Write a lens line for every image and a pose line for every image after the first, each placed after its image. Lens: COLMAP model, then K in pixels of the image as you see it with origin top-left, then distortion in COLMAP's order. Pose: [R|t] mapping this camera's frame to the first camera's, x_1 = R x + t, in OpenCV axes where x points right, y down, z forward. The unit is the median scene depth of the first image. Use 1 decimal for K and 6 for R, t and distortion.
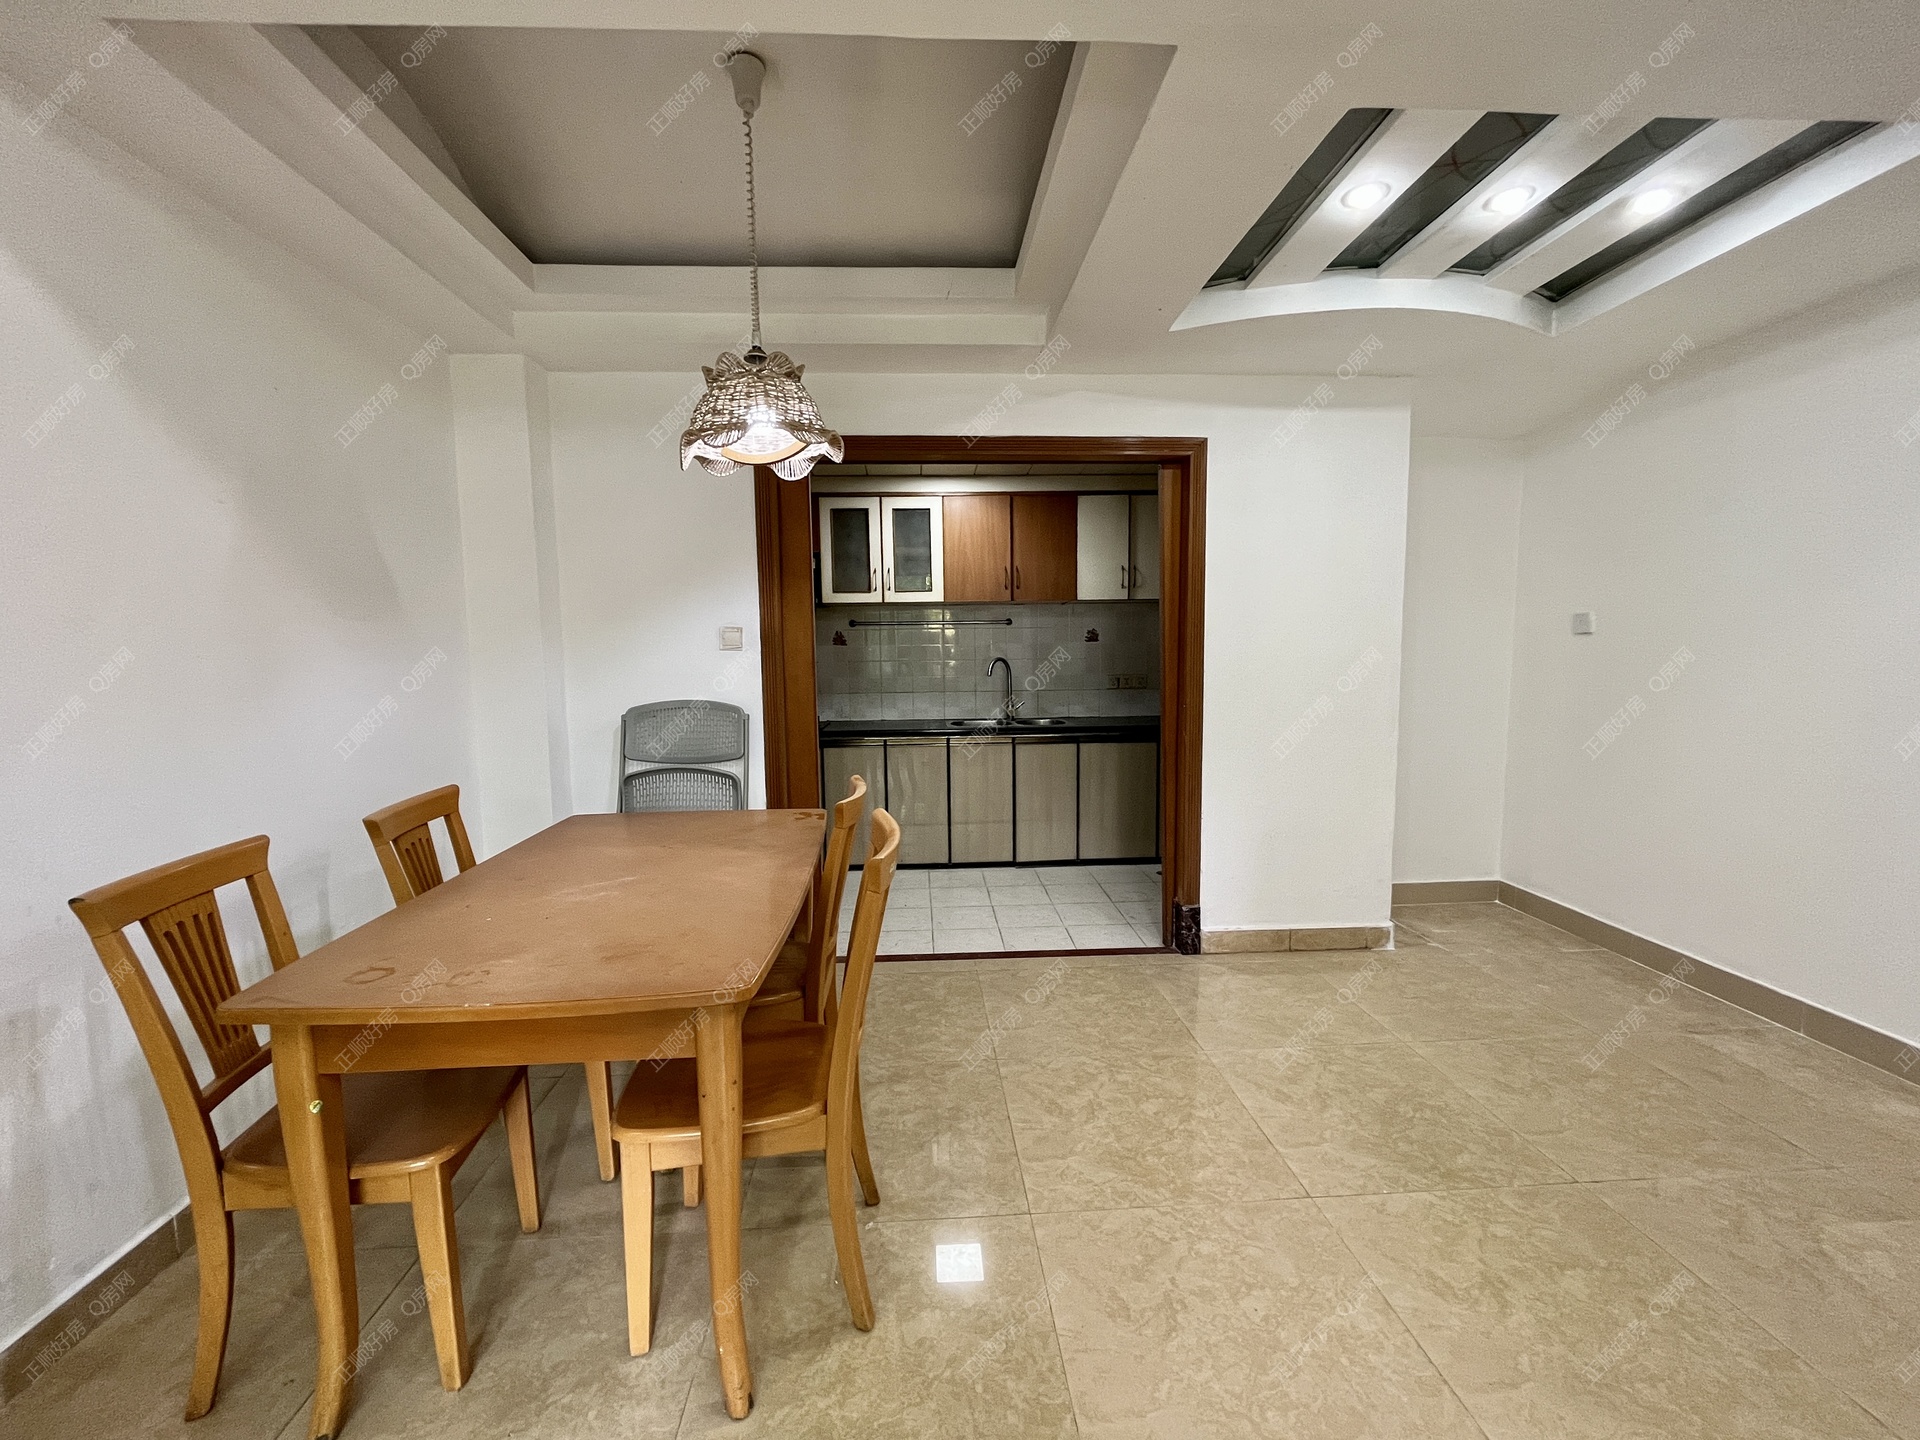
lens RADIAL K [[776.9, 0, 958.9], [0, 776.9, 723.6], [0, 0, 1]] dist [0.002289, 0.000071]
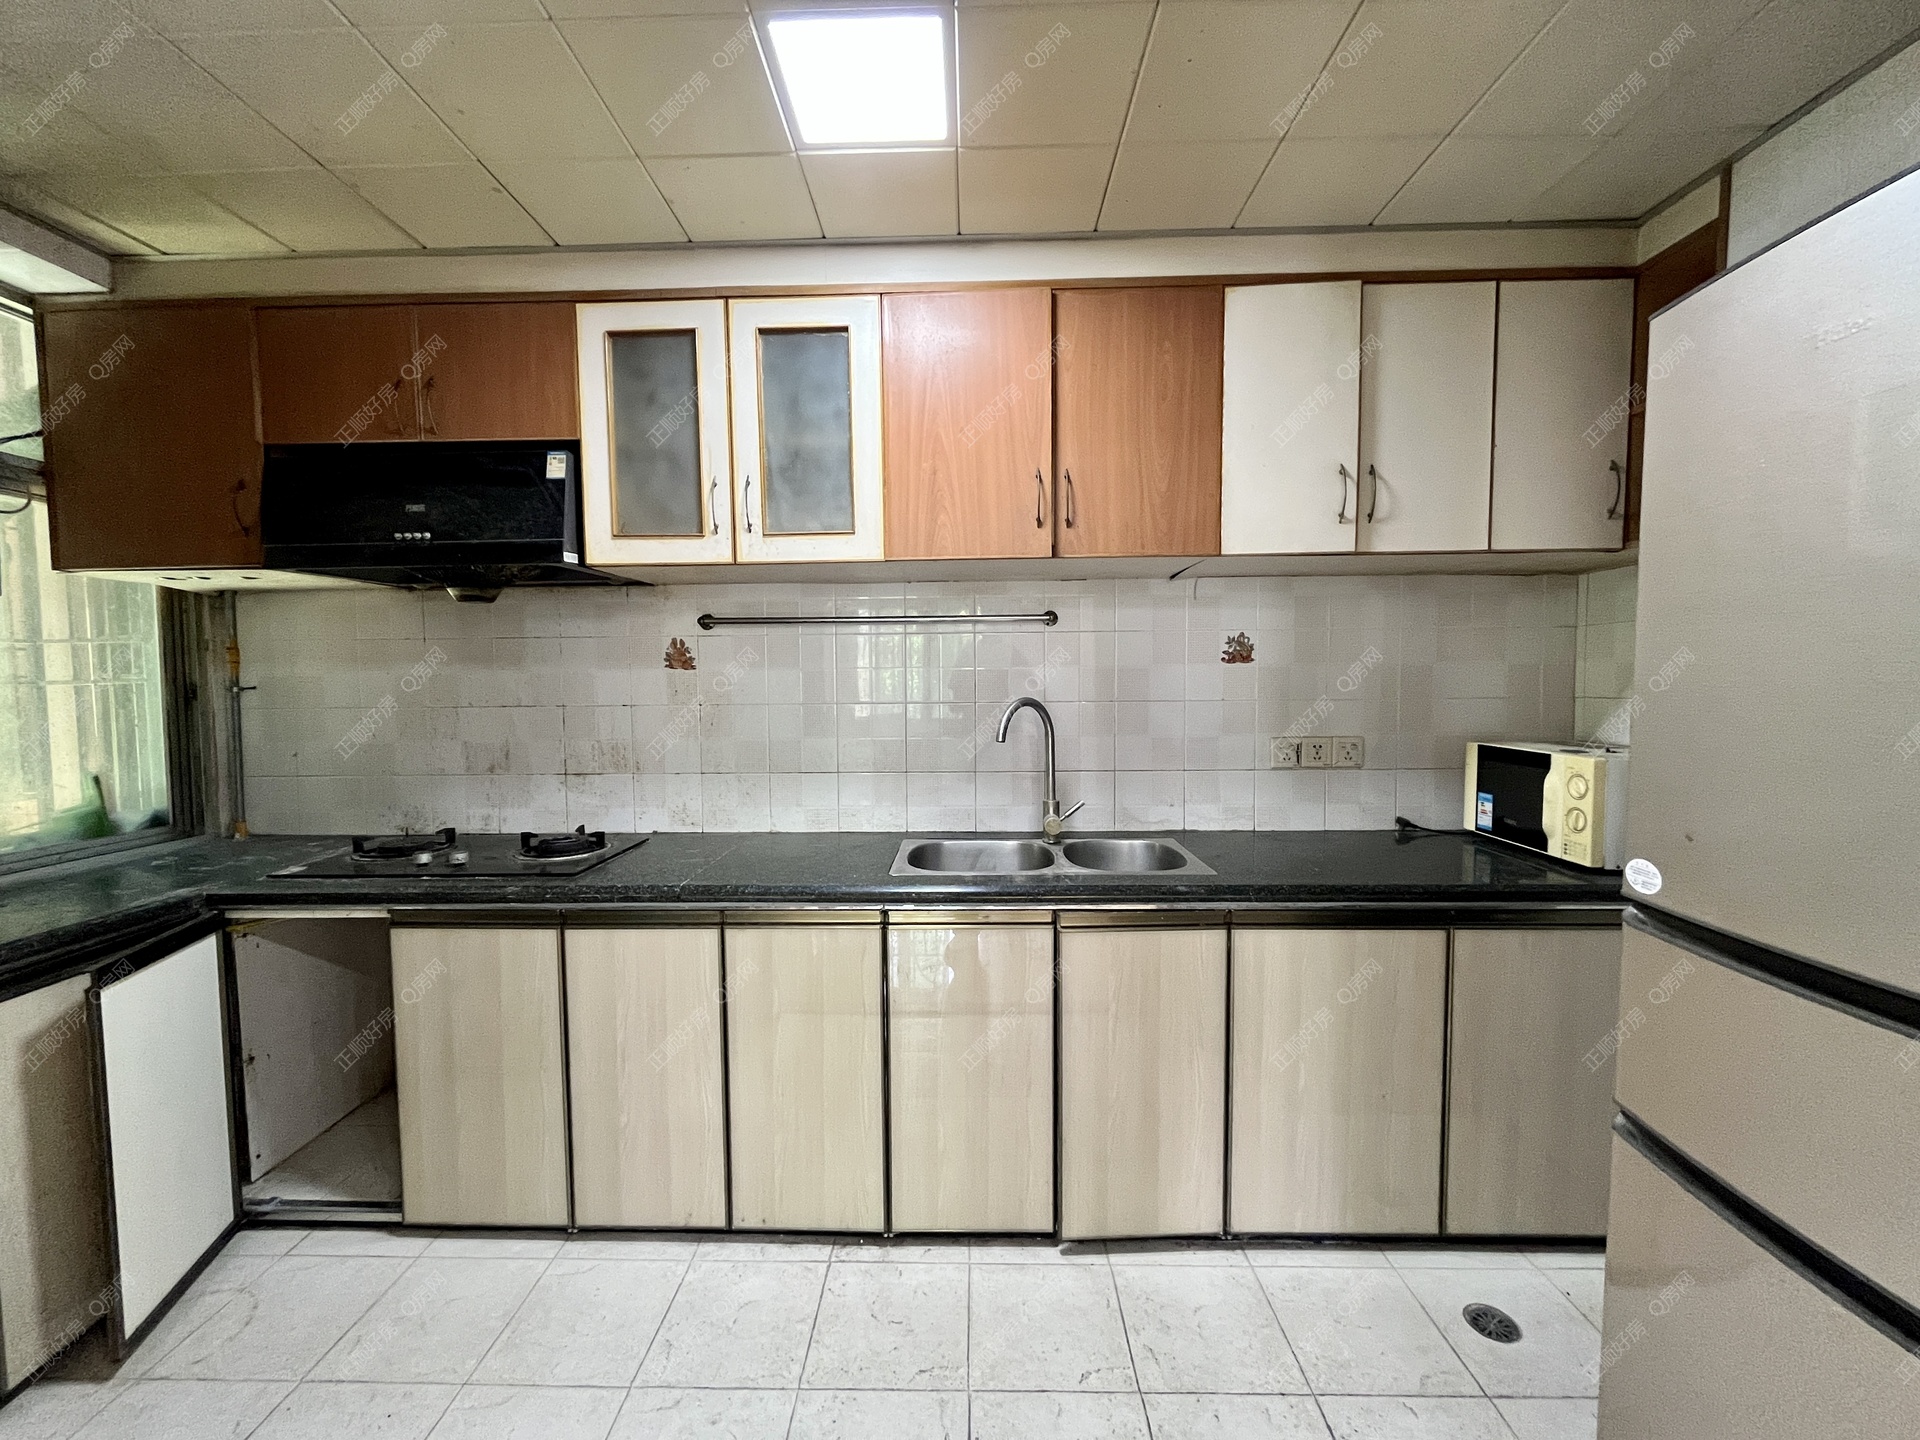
lens RADIAL K [[776.9, 0, 955.4], [0, 776.9, 722.0], [0, 0, 1]] dist [0.002289, 0.000071]
pose [[0.996597, 0.008024, -0.082040, 0.051291], [-0.011554, 0.999024, -0.042643, -0.056424], [0.081618, 0.043446, 0.995716, 0.608150]]
